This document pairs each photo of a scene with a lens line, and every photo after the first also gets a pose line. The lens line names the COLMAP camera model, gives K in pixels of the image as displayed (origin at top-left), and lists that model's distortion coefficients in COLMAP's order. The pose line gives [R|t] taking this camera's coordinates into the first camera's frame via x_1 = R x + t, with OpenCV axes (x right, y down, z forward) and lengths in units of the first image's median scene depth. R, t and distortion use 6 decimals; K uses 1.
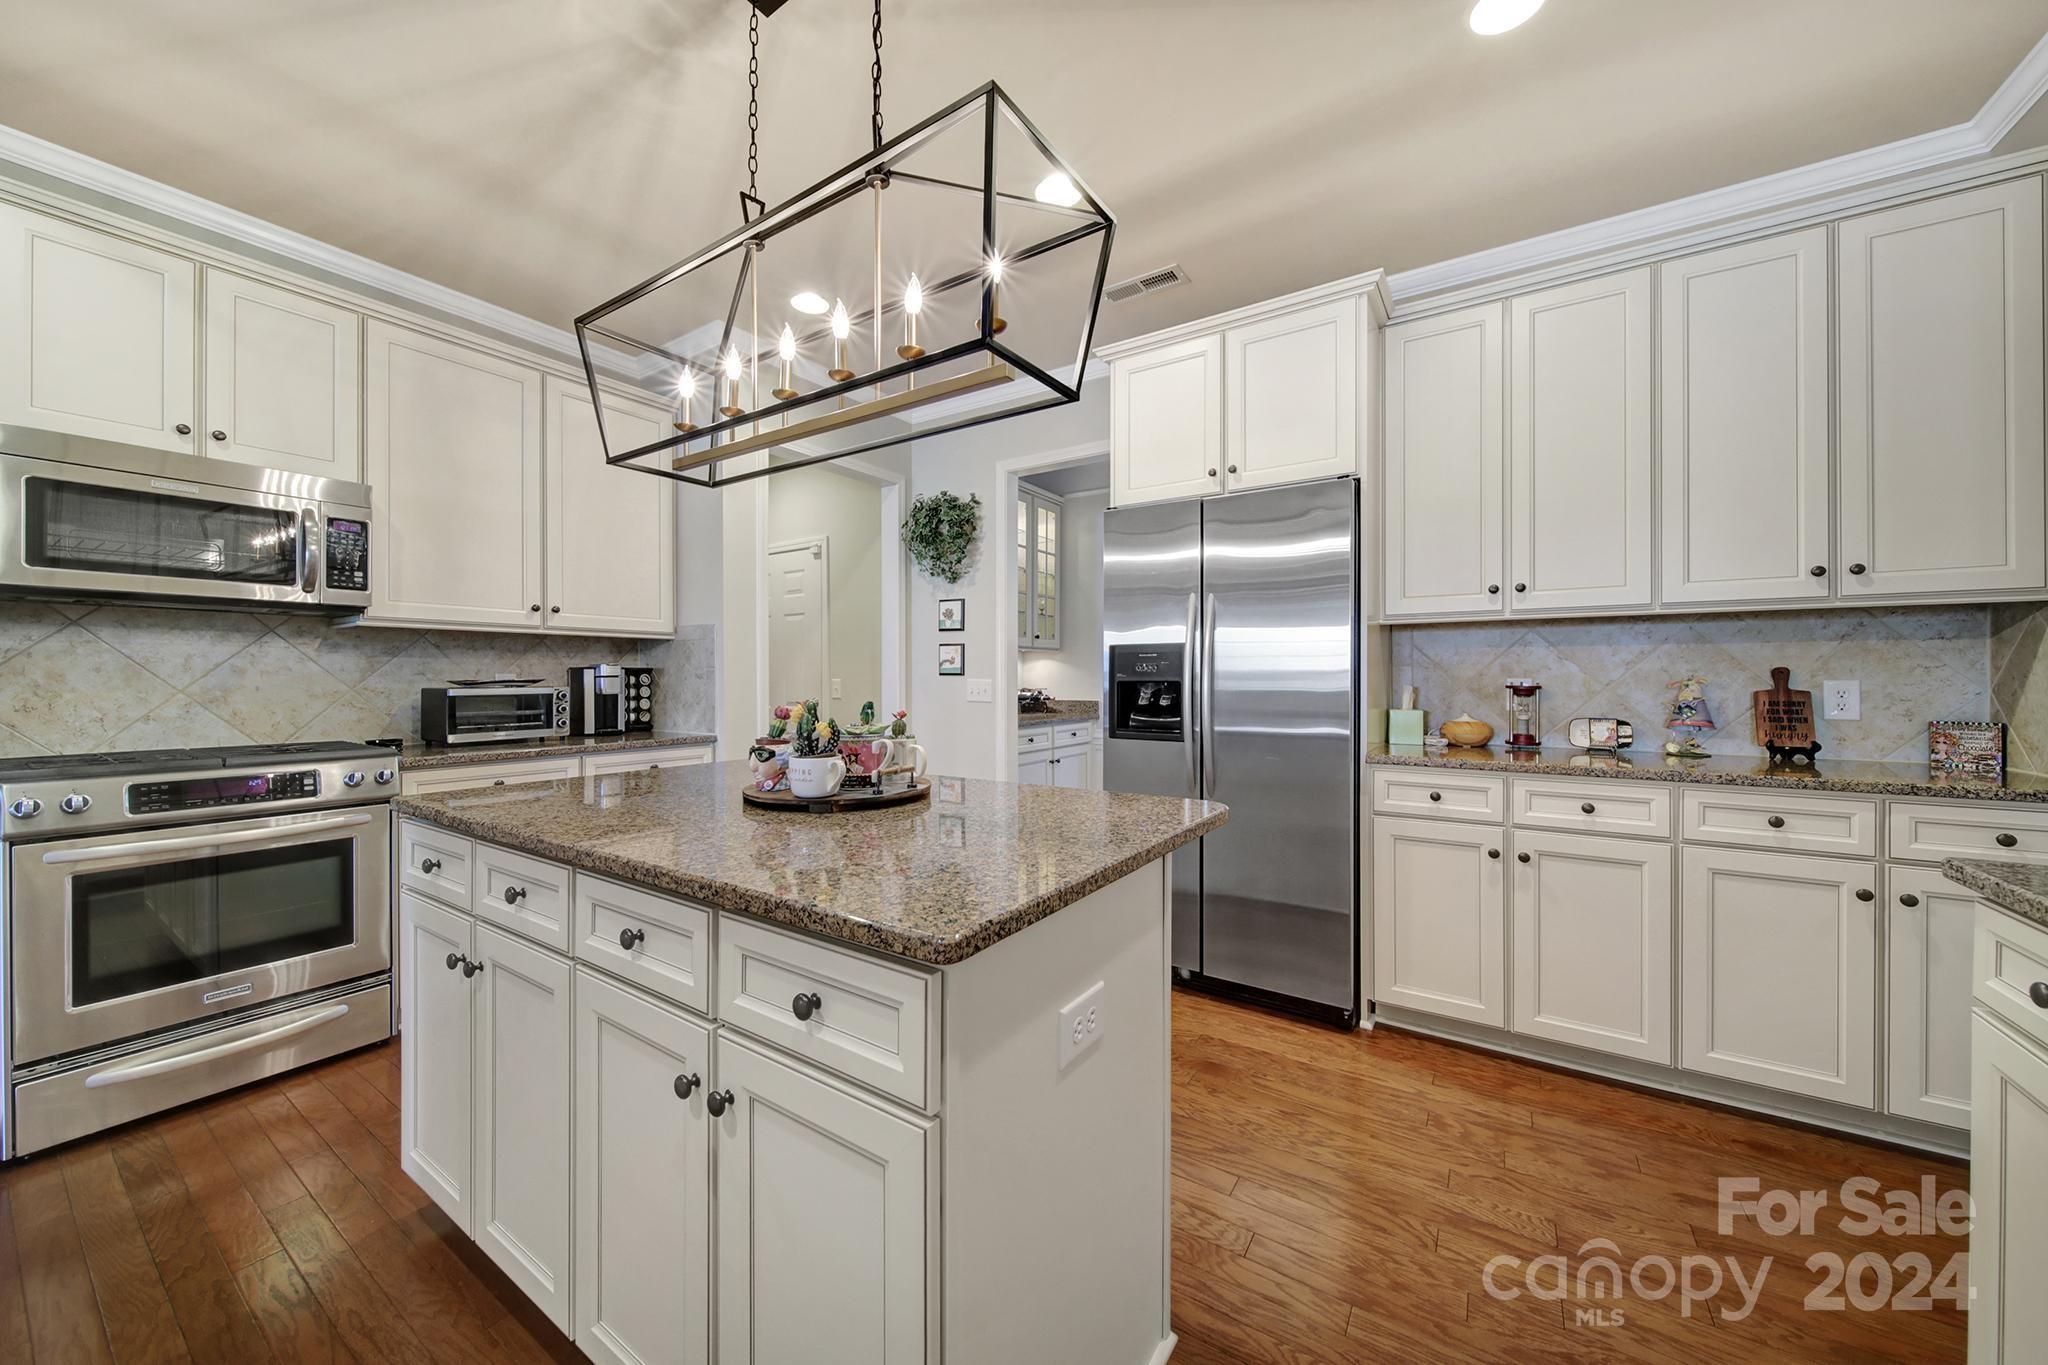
lens RADIAL K [[722.9, 0, 1012.4], [0, 722.9, 679.5], [0, 0, 1]] dist [-0.005182, -0.000530]
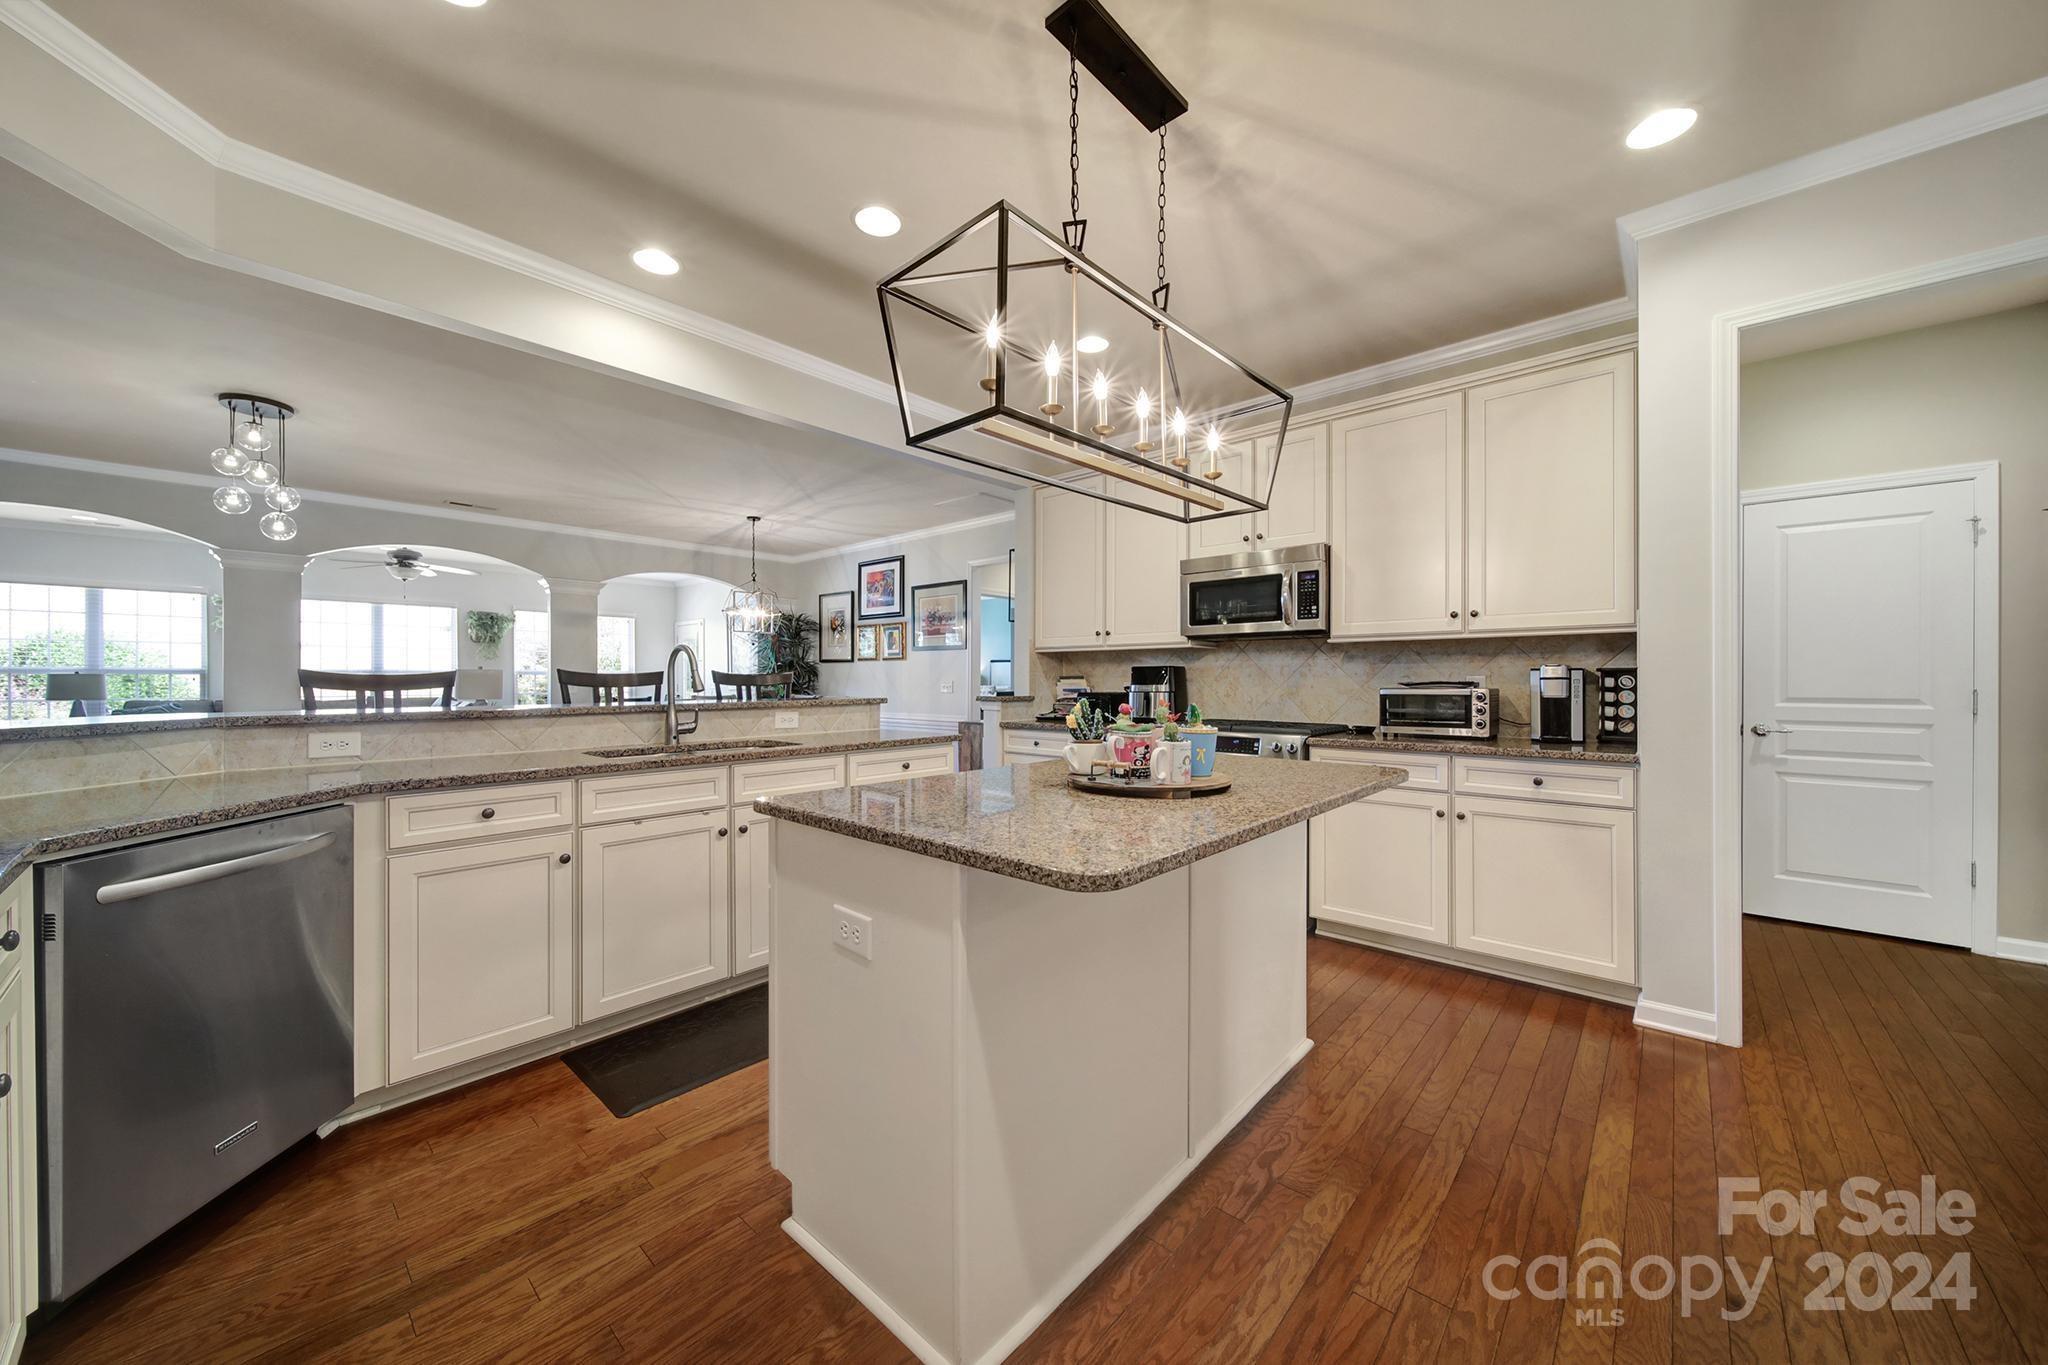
lens RADIAL K [[722.9, 0, 1019.7], [0, 722.9, 682.6], [0, 0, 1]] dist [-0.005182, -0.000530]
pose [[-0.142190, 0.007247, -0.989813, 0.526434], [-0.001067, 0.999971, 0.007474, -0.006109], [0.989839, 0.002119, -0.142179, 0.557248]]
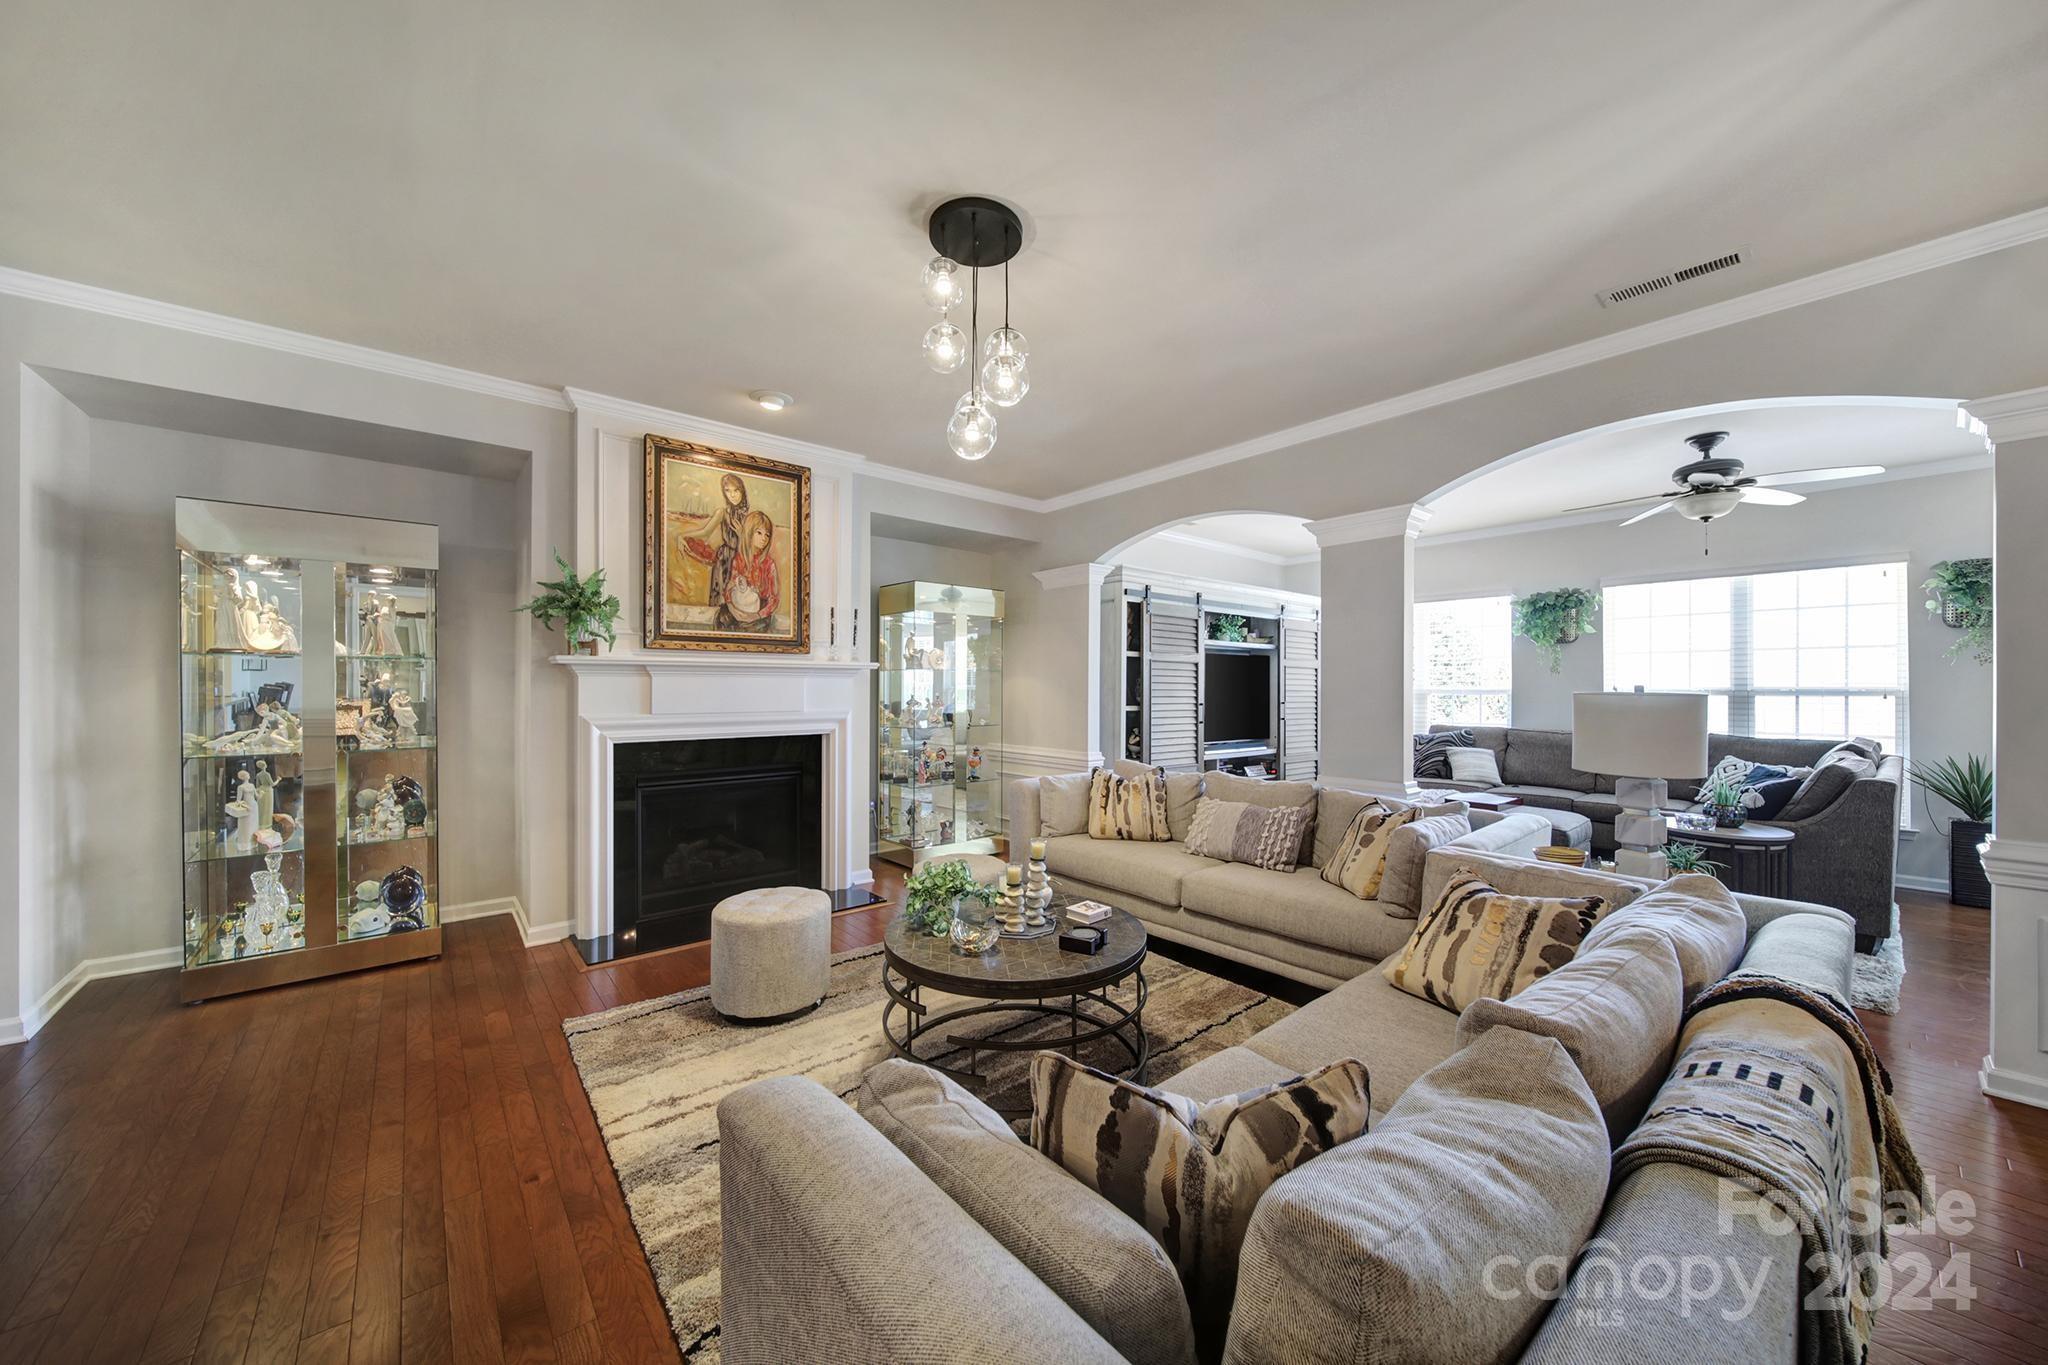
lens RADIAL K [[722.9, 0, 1022.5], [0, 722.9, 688.9], [0, 0, 1]] dist [-0.005182, -0.000530]
pose [[-0.961696, -0.001382, 0.274114, -1.003815], [-0.001213, 0.999999, 0.000785, -0.032884], [-0.274115, 0.000423, -0.961697, -0.426345]]
